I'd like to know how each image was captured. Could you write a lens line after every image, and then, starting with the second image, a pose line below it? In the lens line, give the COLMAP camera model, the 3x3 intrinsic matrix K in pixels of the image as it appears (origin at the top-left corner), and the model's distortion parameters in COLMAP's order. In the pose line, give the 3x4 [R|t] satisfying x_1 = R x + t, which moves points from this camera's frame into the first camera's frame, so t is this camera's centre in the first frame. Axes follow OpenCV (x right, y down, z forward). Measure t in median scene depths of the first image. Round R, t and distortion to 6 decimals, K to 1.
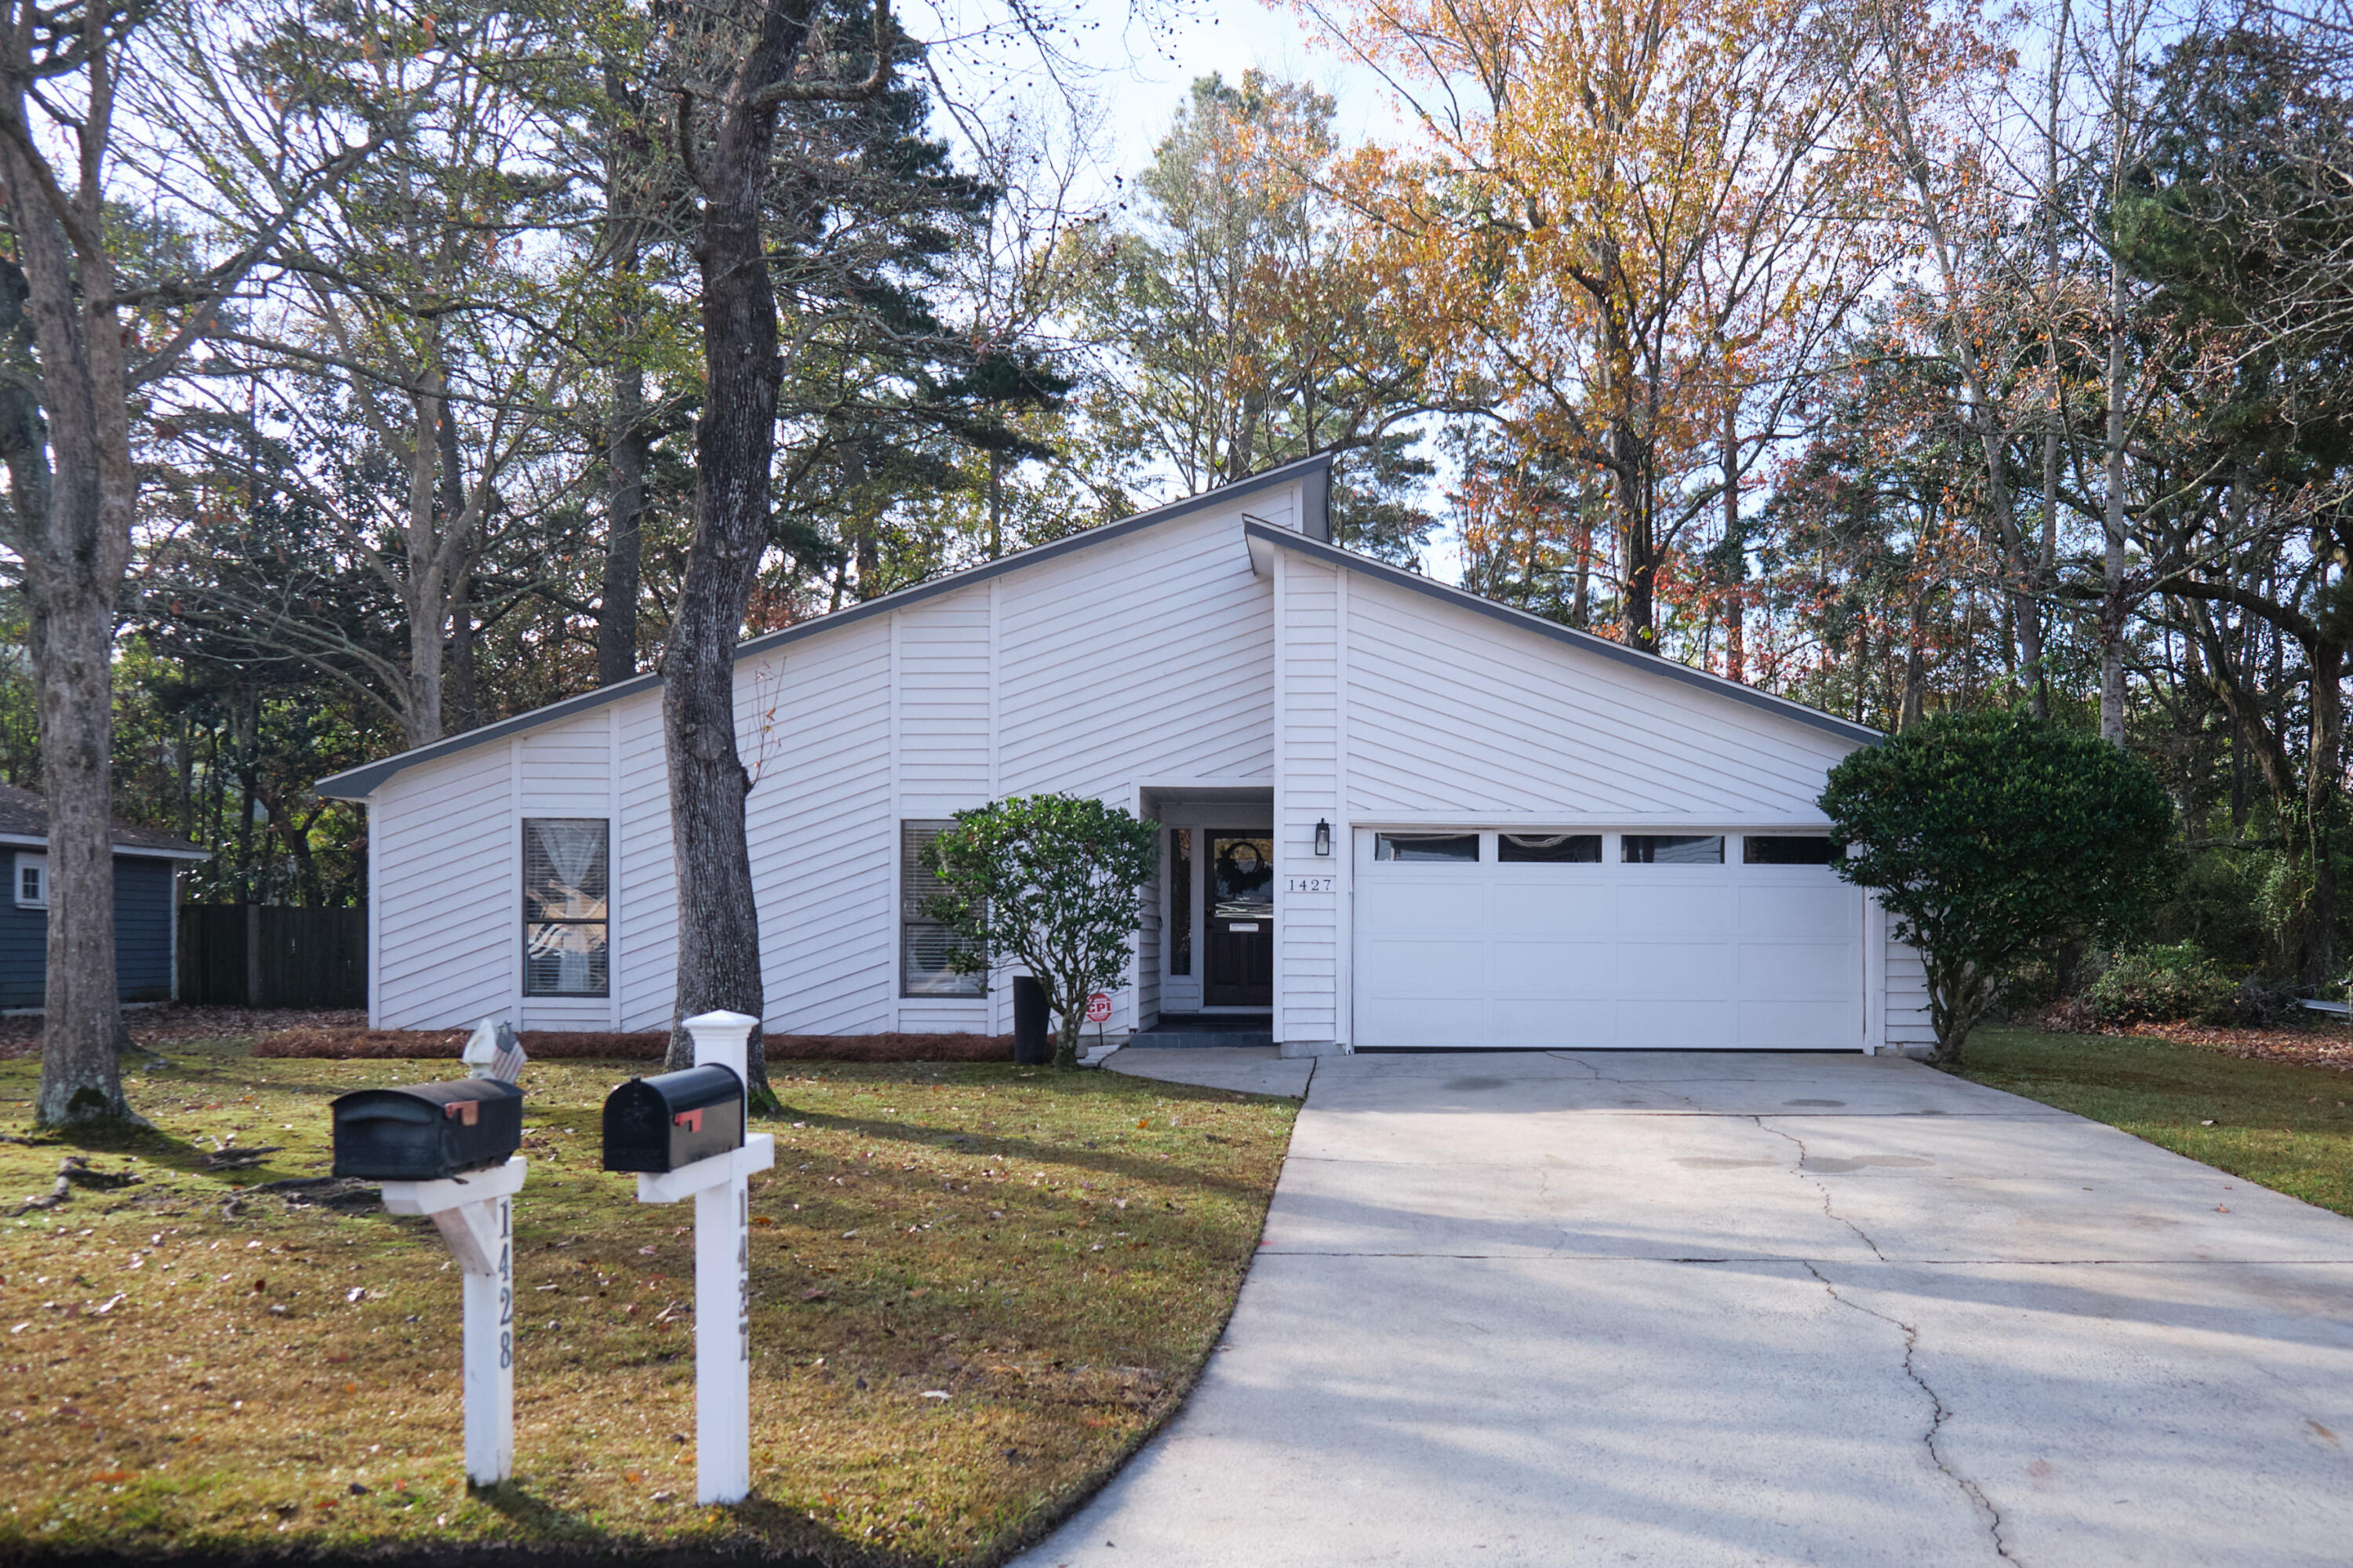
lens RADIAL K [[1922.5, 0, 1174.3], [0, 1922.5, 781.8], [0, 0, 1]] dist [-0.033098, 0.013069]
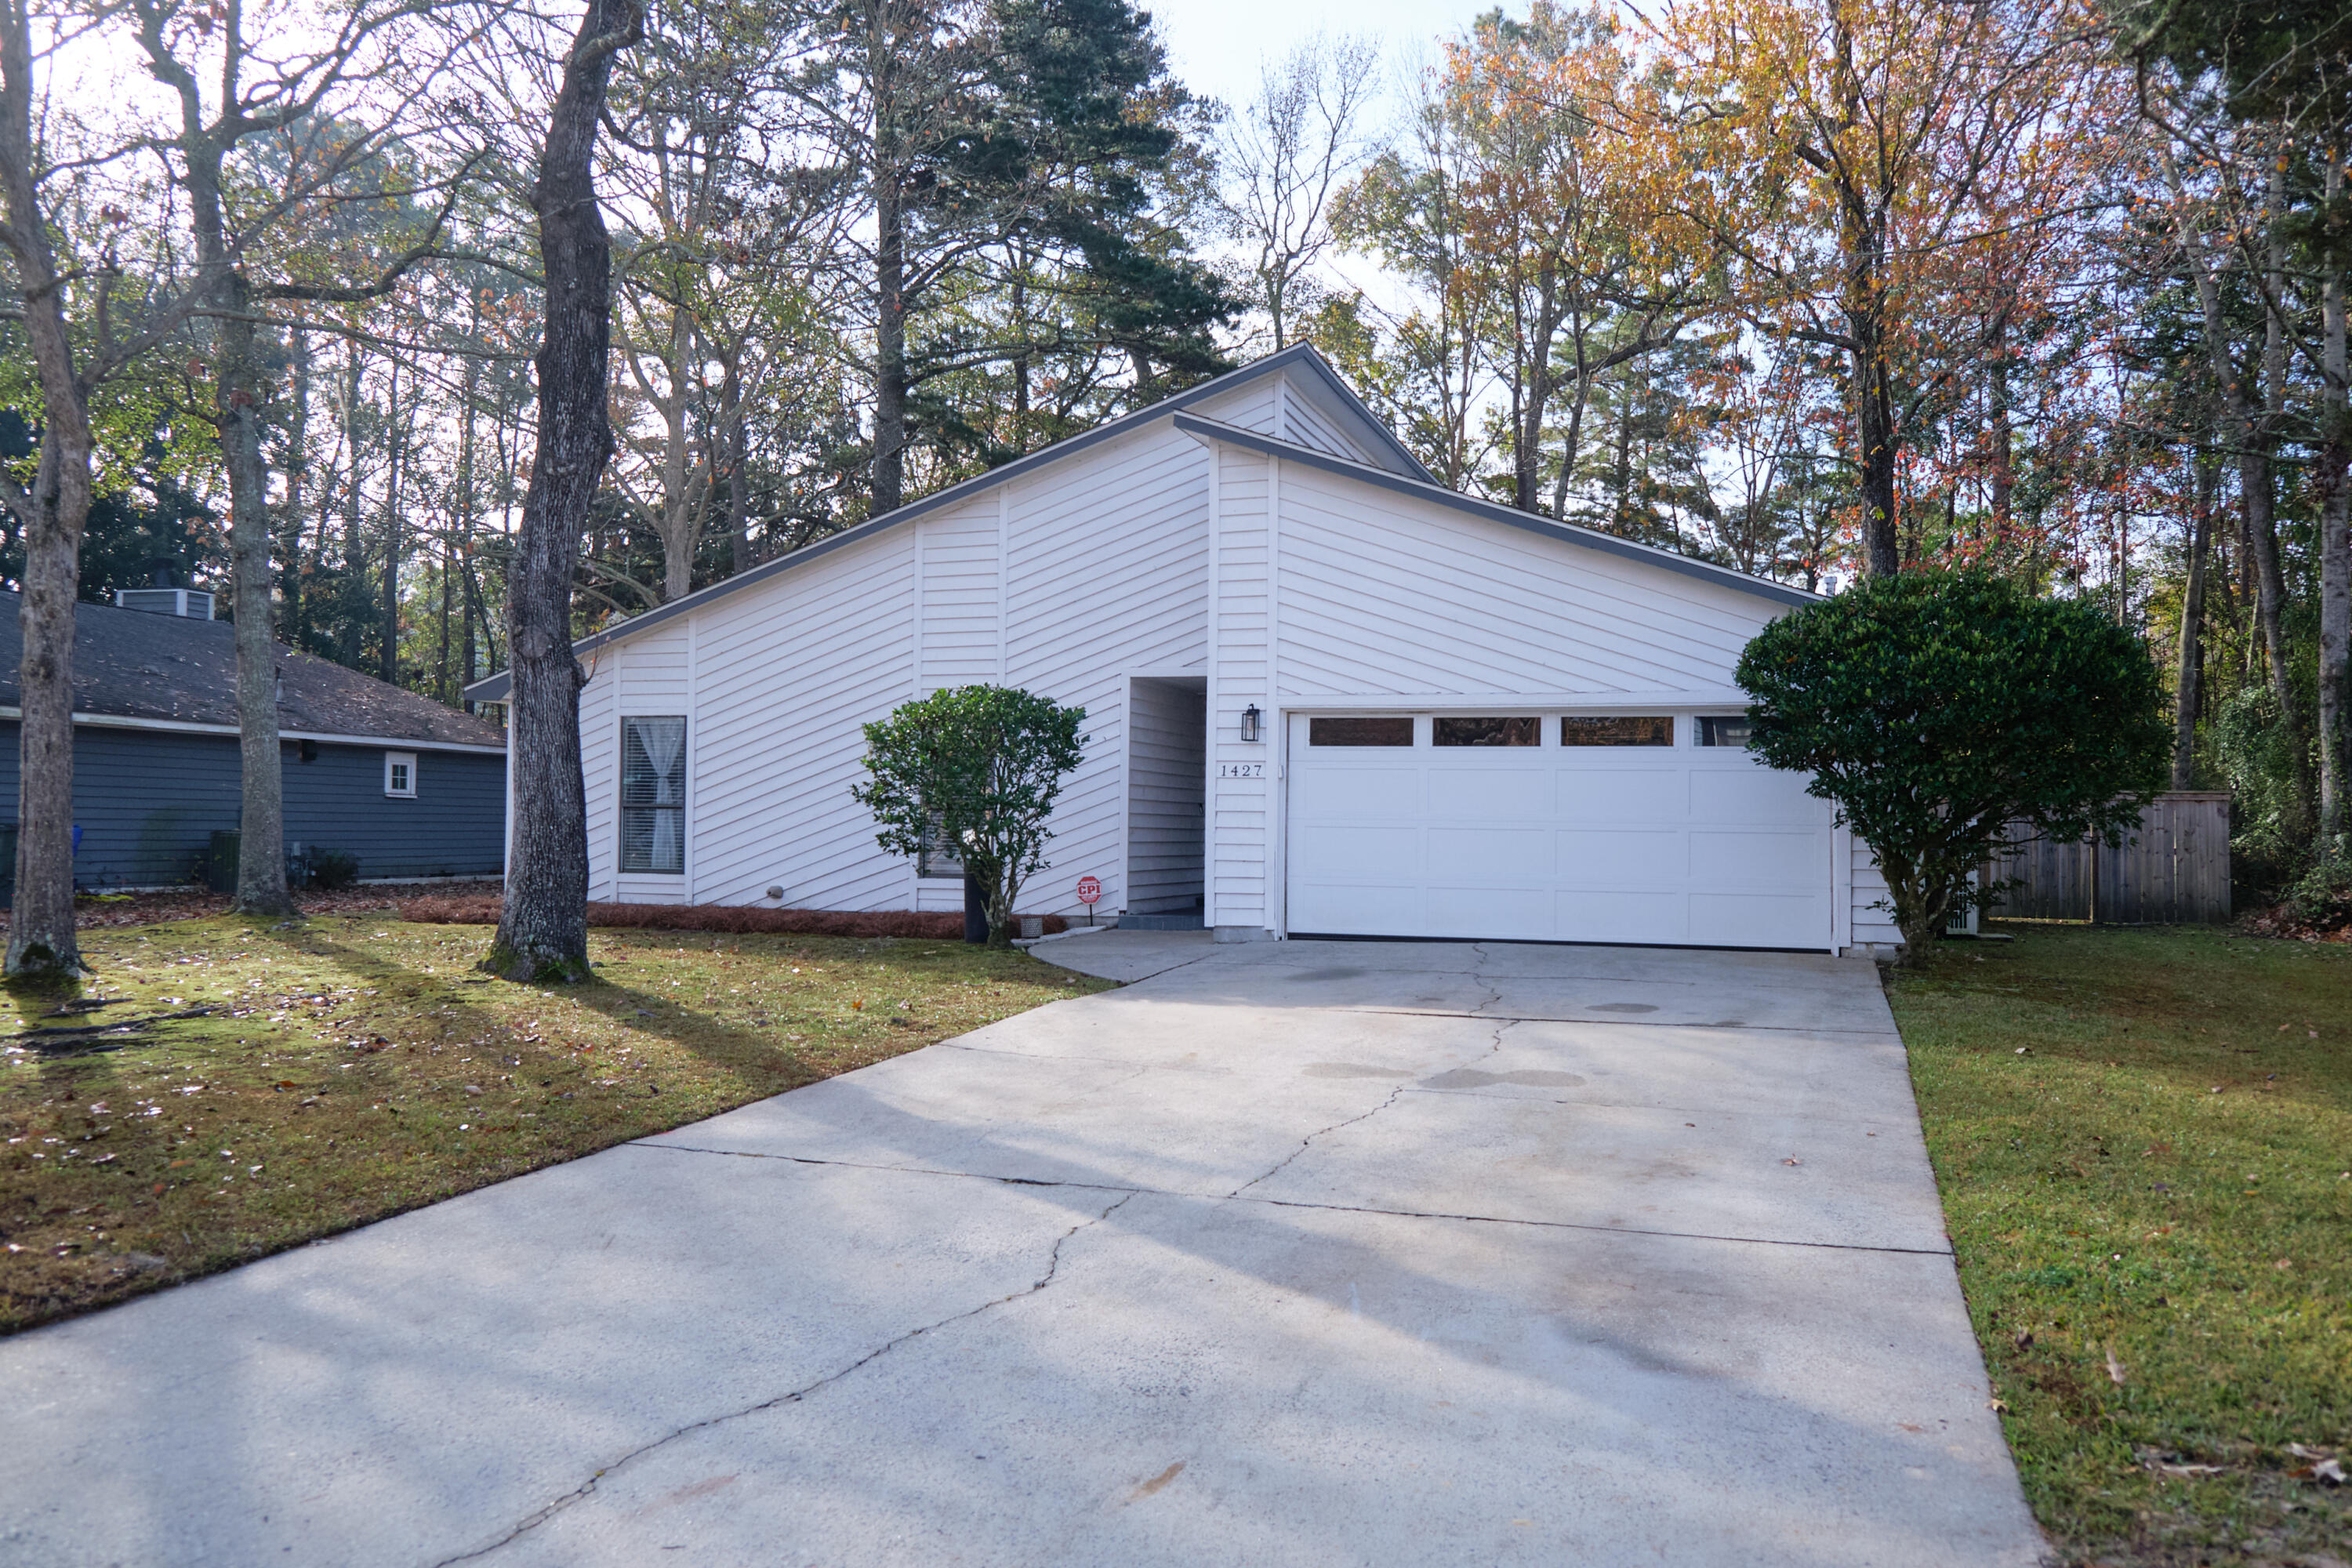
lens RADIAL K [[1708.5, 0, 1208.9], [0, 1708.5, 641.8], [0, 0, 1]] dist [-0.006869, 0.000256]
pose [[0.956337, -0.026600, -0.291053, 0.317968], [0.018864, 0.999391, -0.029352, 0.012034], [0.291657, 0.022580, 0.956256, 0.135927]]
